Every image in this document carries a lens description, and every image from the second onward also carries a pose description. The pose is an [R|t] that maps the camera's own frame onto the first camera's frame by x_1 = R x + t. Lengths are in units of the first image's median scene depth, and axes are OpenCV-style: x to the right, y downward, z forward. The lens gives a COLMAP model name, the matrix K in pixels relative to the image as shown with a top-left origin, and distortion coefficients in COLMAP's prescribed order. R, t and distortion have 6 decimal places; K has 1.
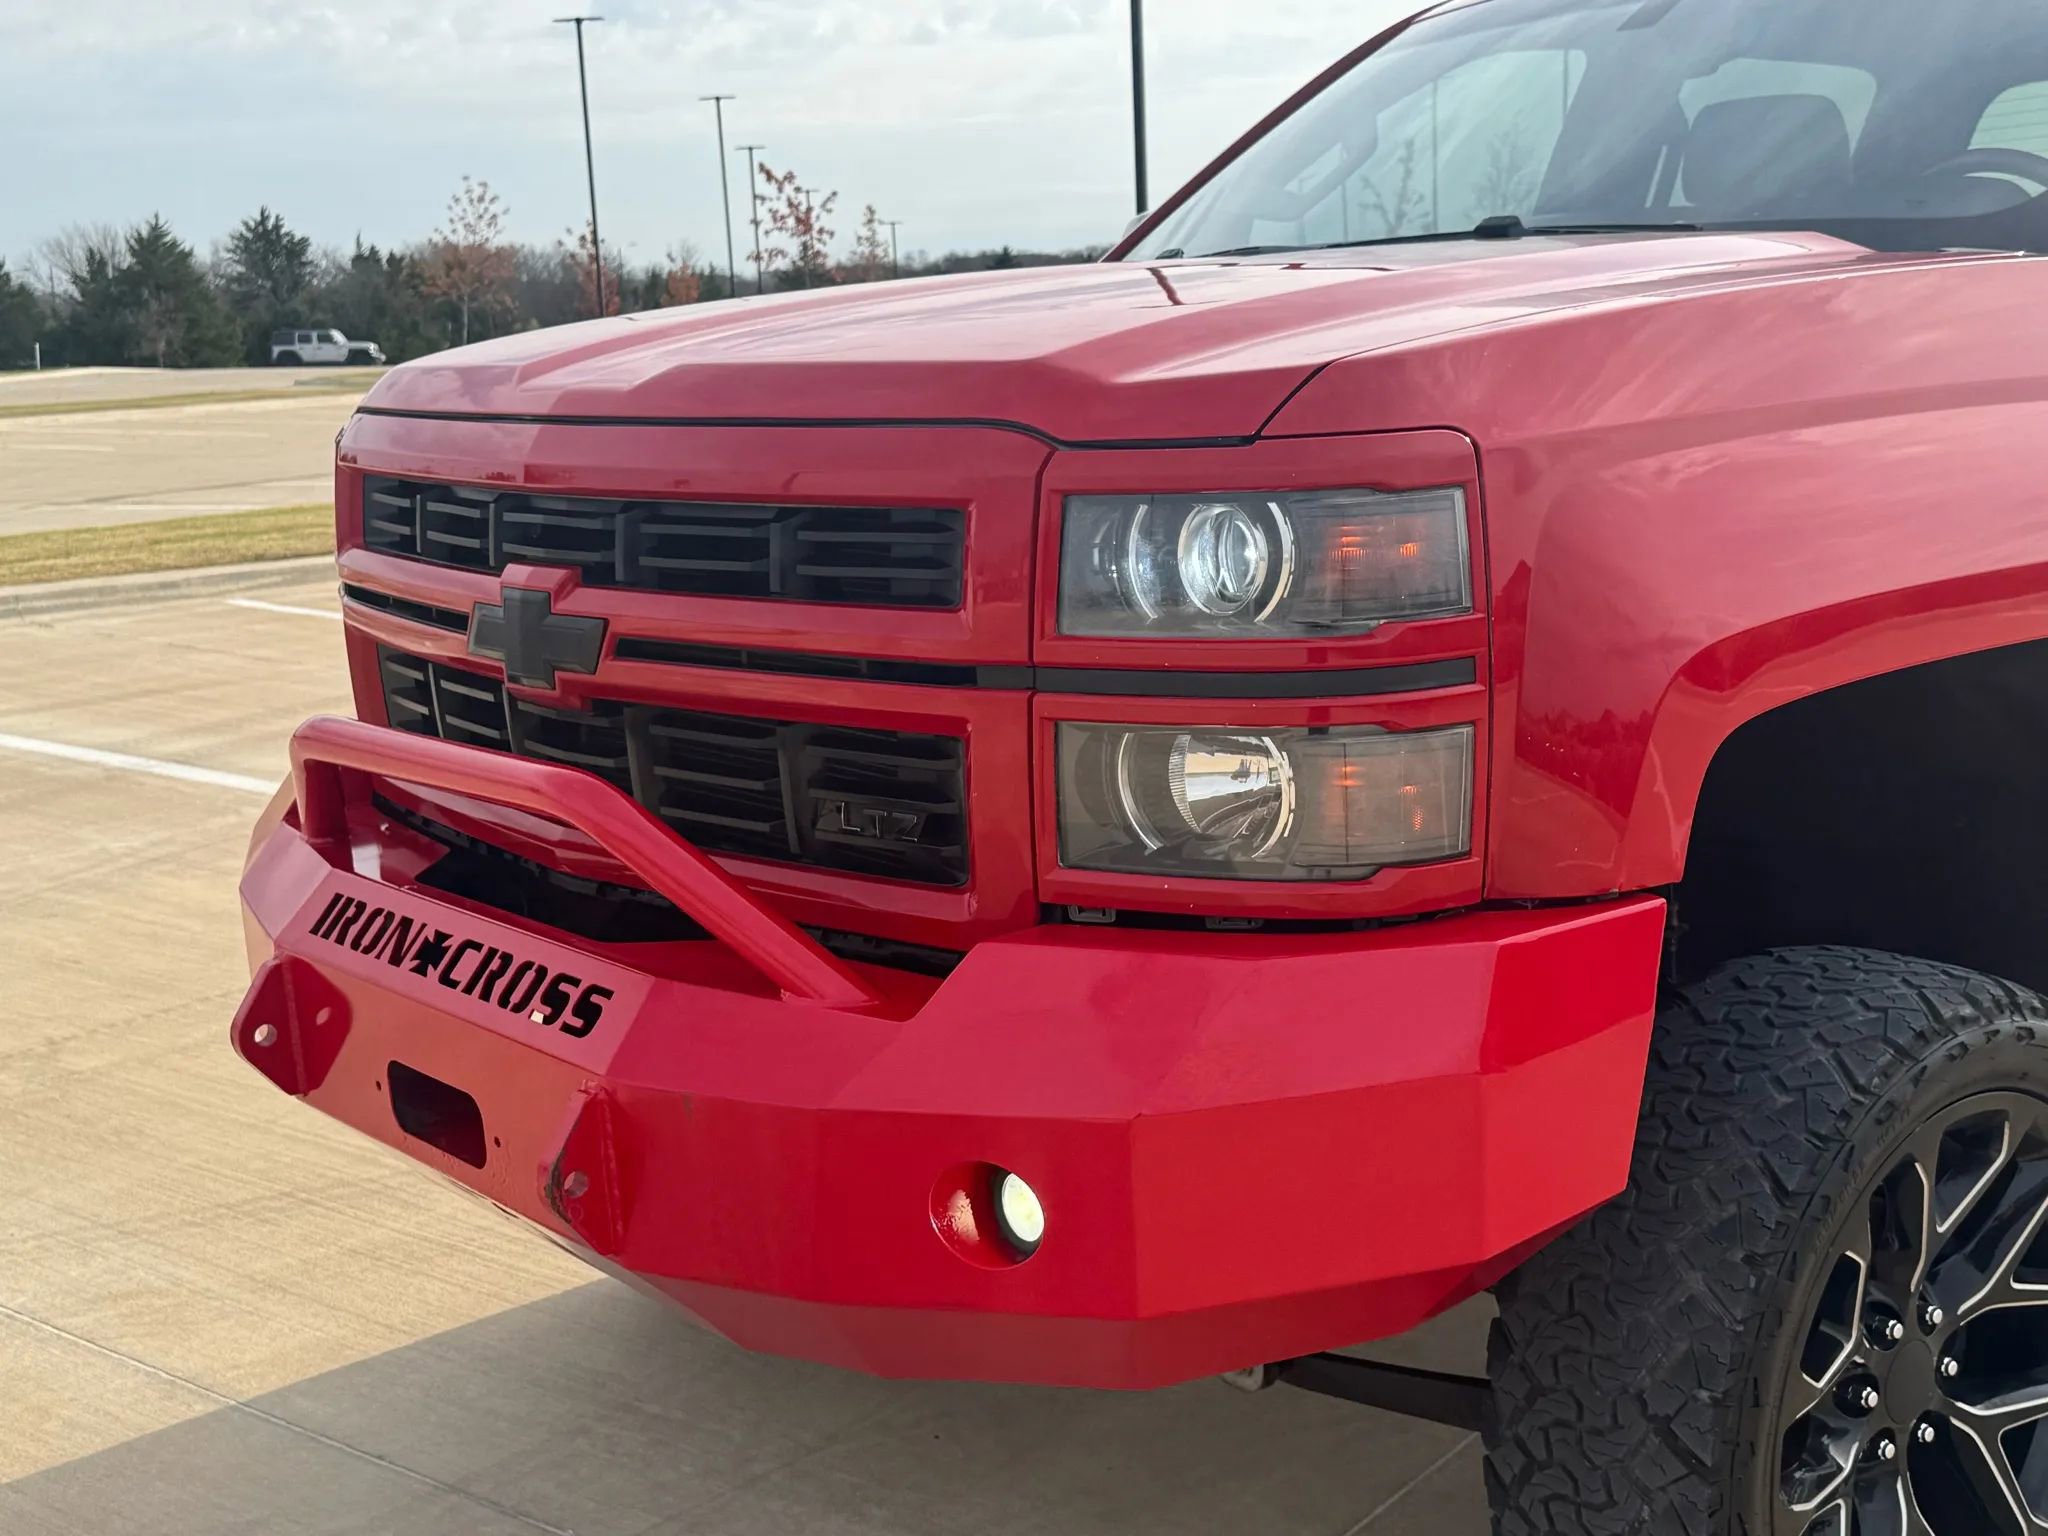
lens RADIAL K [[2344.9, 0, 945.8], [0, 2344.9, 809.7], [0, 0, 1]] dist [0.090475, -0.033609]
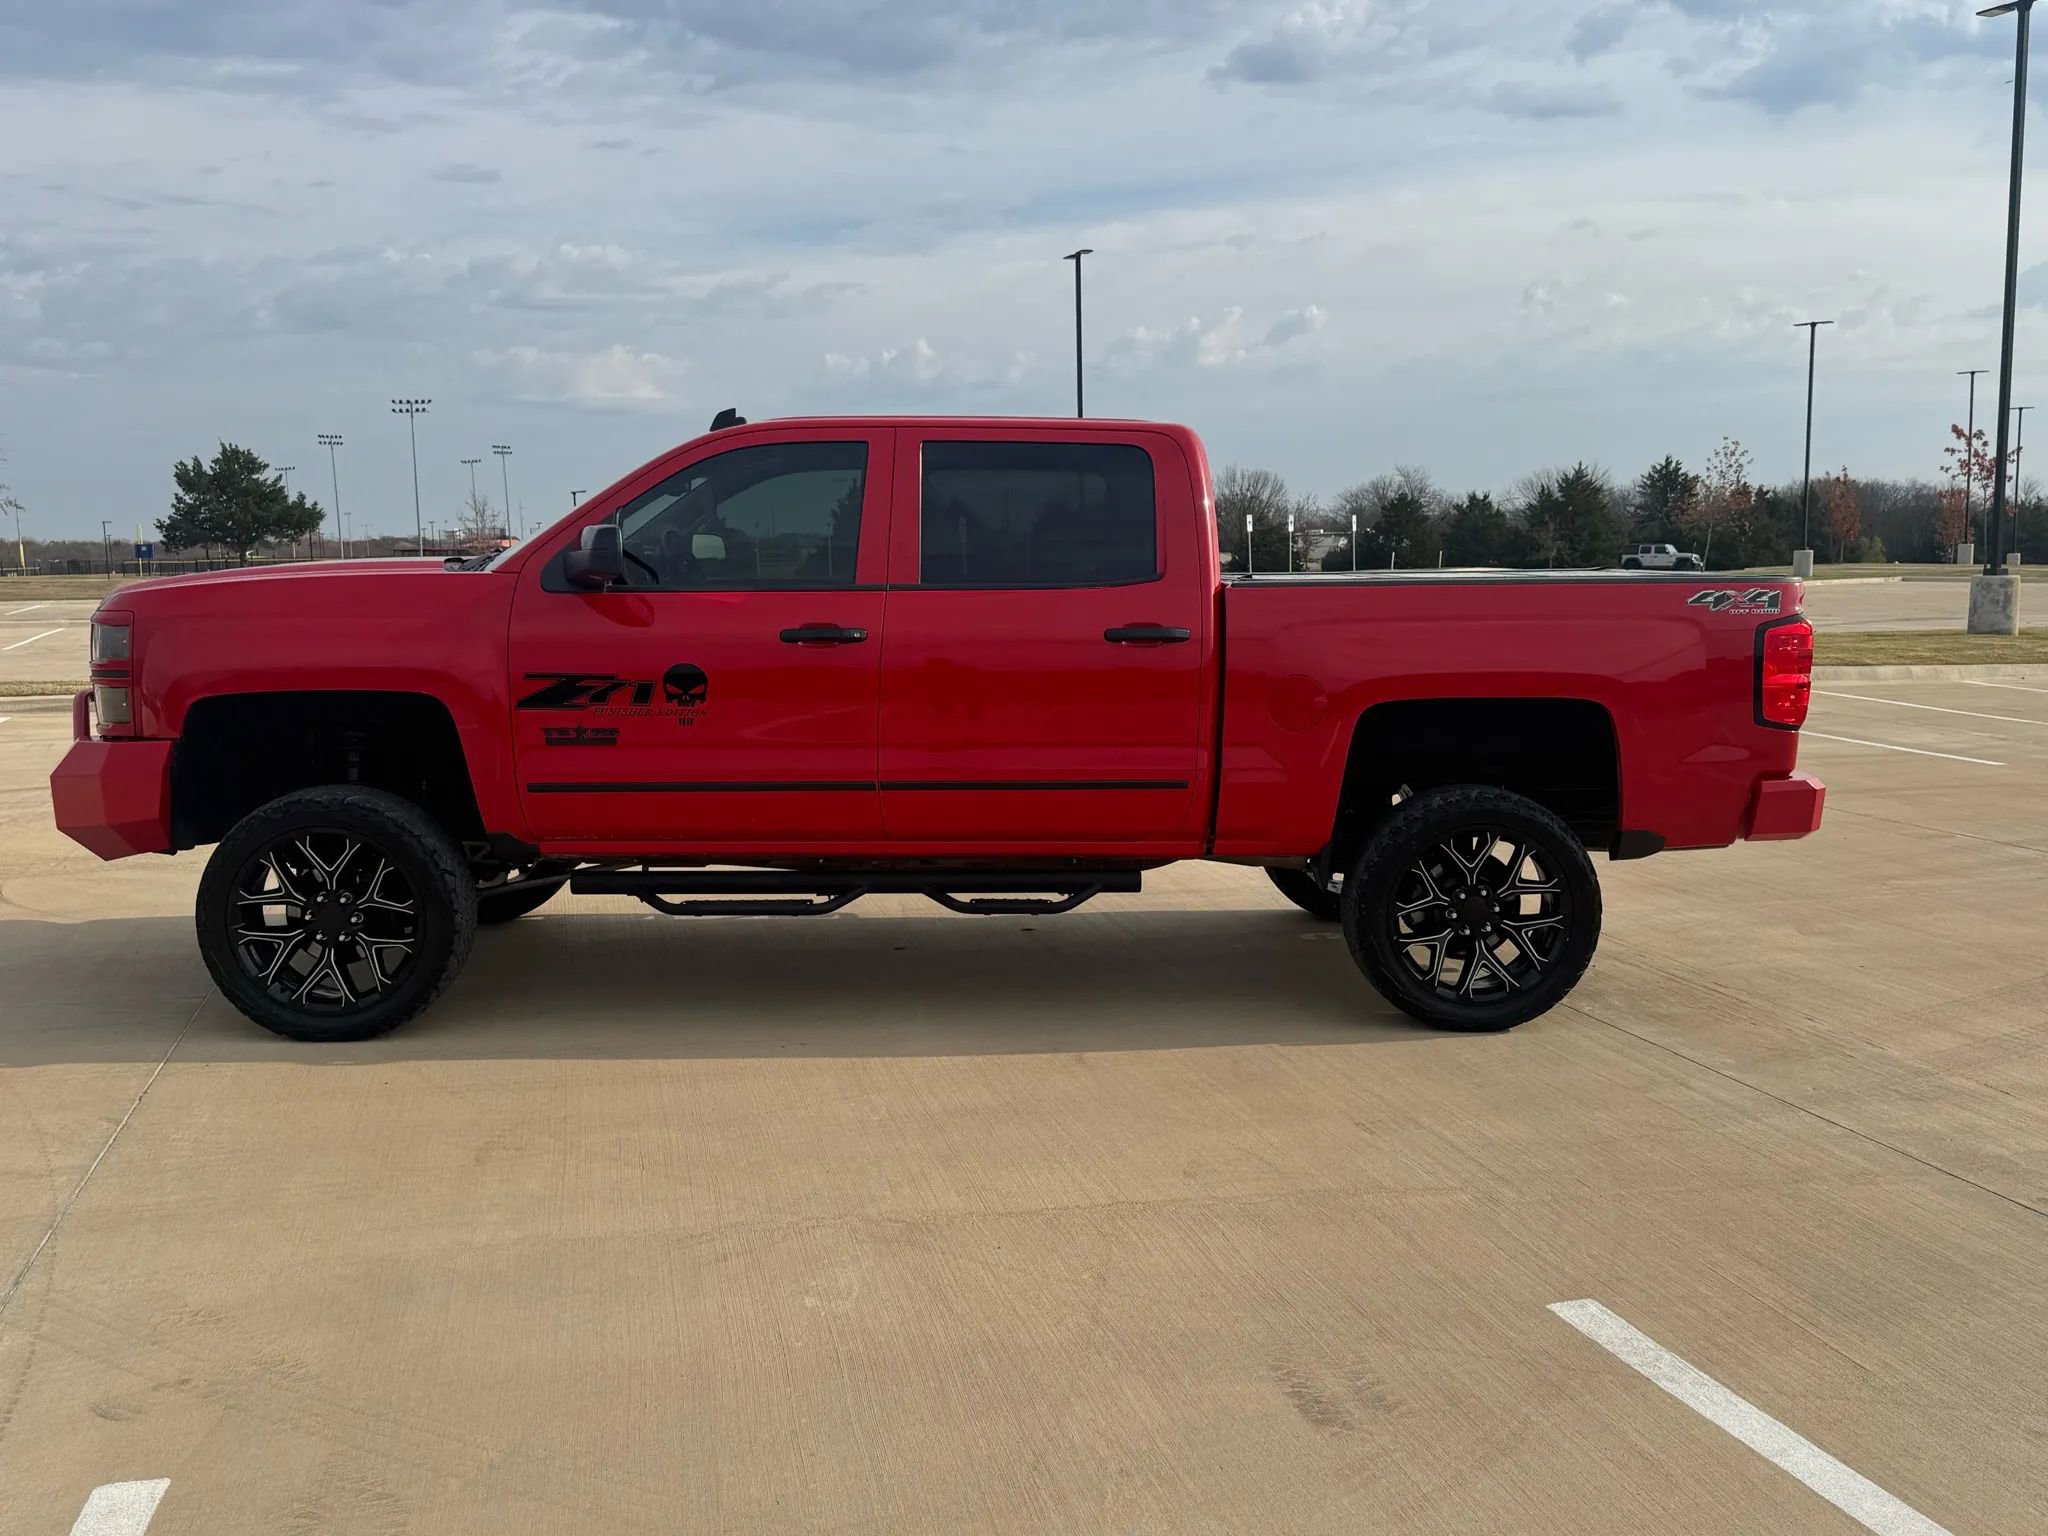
lens RADIAL K [[1907.5, 0, 1316.7], [0, 1907.5, 807.8], [0, 0, 1]] dist [0.004943, 0.000572]
pose [[0.833025, 0.102296, -0.543696, 2.535966], [-0.133609, 0.990865, -0.018279, -0.033026], [0.536860, 0.087870, 0.839083, -0.405736]]
